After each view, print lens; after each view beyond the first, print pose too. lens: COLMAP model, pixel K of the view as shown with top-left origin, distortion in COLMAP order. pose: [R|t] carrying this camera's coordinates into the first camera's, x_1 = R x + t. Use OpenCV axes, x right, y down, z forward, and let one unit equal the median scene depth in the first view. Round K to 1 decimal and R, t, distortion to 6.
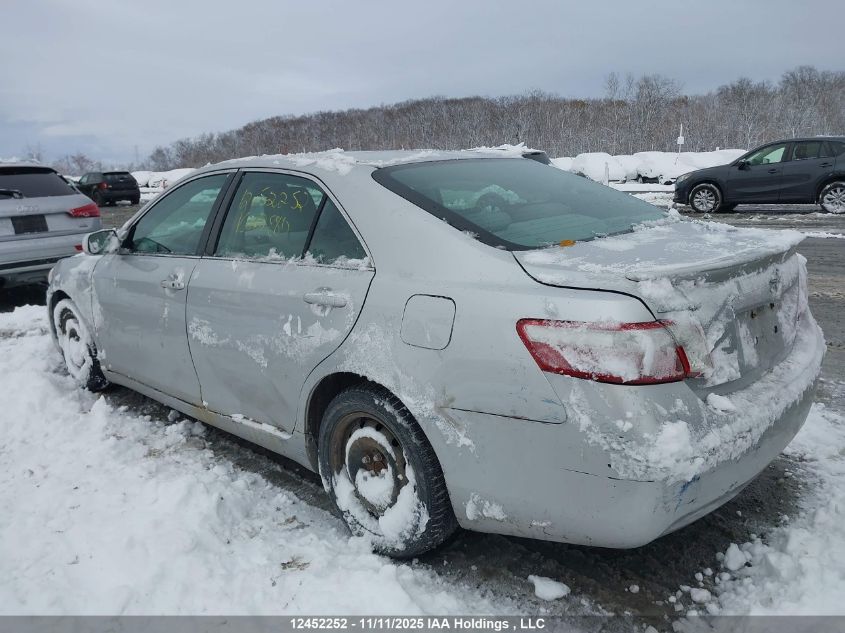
lens RADIAL K [[657.3, 0, 415.2], [0, 657.3, 309.6], [0, 0, 1]] dist [0.011666, -0.020593]
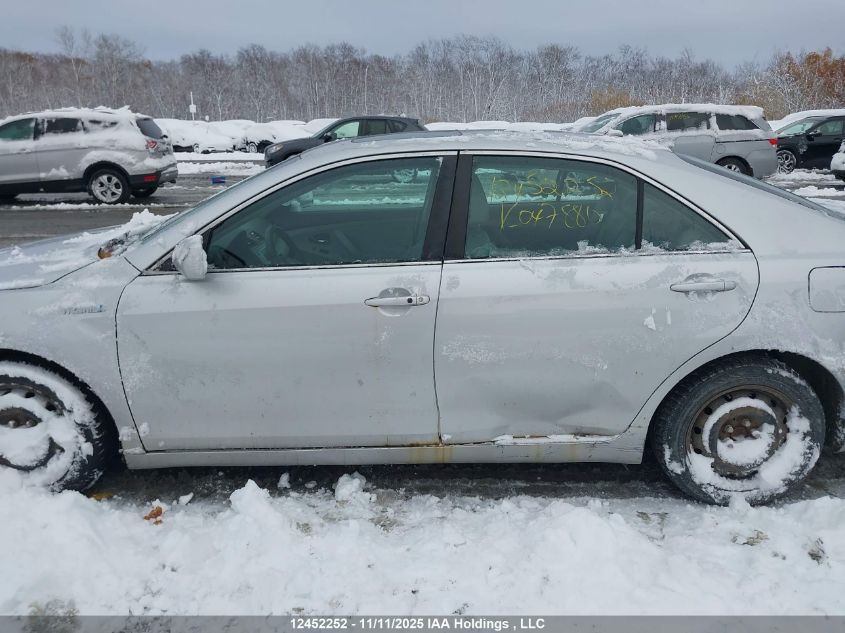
lens RADIAL K [[657.3, 0, 419.0], [0, 657.3, 316.0], [0, 0, 1]] dist [0.011666, -0.020593]
pose [[0.723520, -0.154011, 0.672904, -0.936544], [0.115715, 0.988060, 0.101724, -0.100968], [-0.680536, 0.004266, 0.732703, 0.456402]]
